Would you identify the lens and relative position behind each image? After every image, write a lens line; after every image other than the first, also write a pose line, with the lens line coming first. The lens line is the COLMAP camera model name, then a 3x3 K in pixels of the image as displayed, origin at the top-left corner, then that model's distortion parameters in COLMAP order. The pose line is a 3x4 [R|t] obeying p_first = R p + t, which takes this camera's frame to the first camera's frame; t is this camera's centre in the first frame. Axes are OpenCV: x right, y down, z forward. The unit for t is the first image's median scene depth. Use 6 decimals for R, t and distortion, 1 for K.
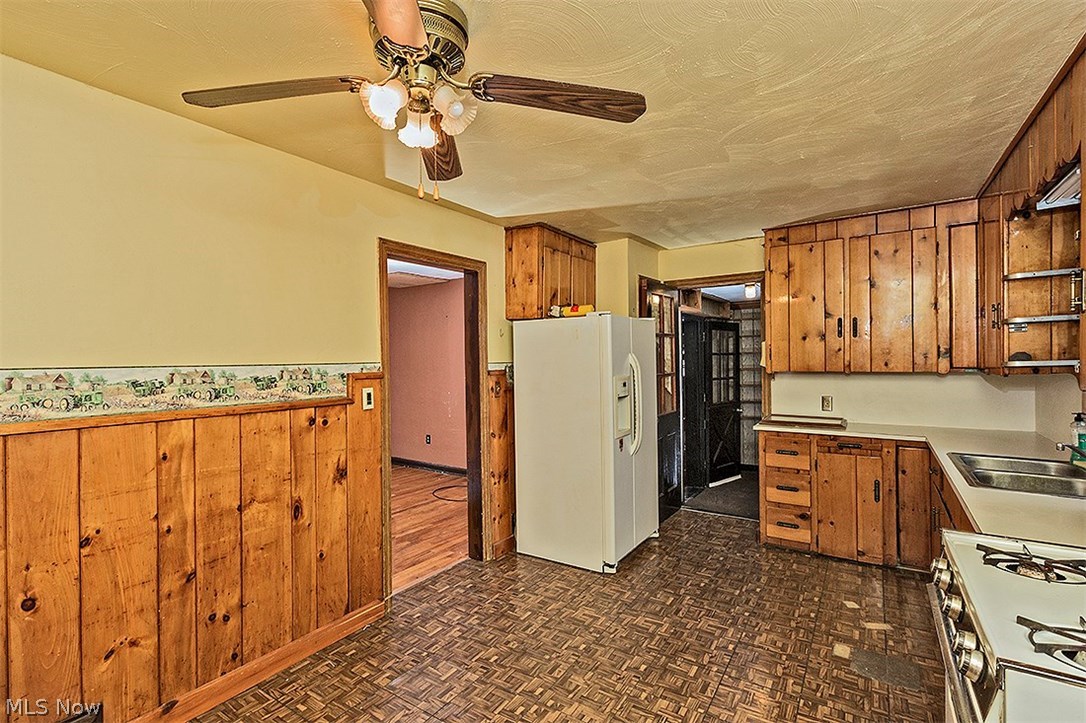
lens RADIAL K [[504.2, 0, 524.4], [0, 504.2, 367.4], [0, 0, 1]] dist [0.000059, -0.000116]
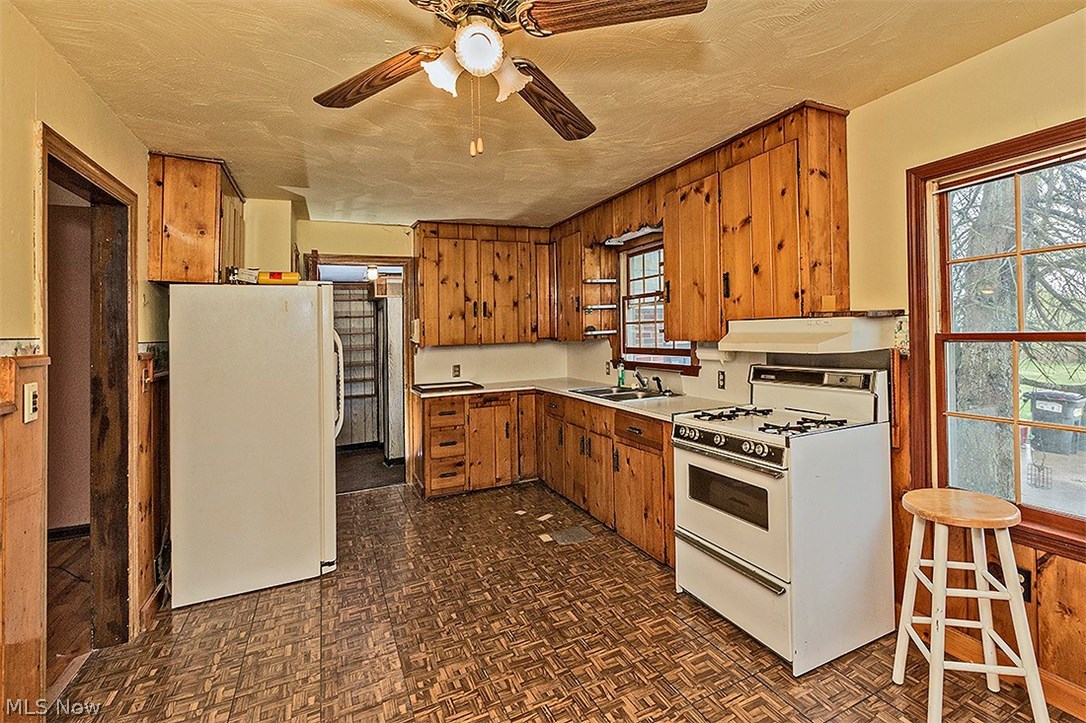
lens RADIAL K [[504.2, 0, 590.4], [0, 504.2, 340.3], [0, 0, 1]] dist [0.000059, -0.000116]
pose [[0.485765, -0.019415, 0.873874, -0.371371], [0.042302, 0.999104, -0.001317, 0.014603], [-0.873065, 0.037607, 0.486152, 0.134868]]
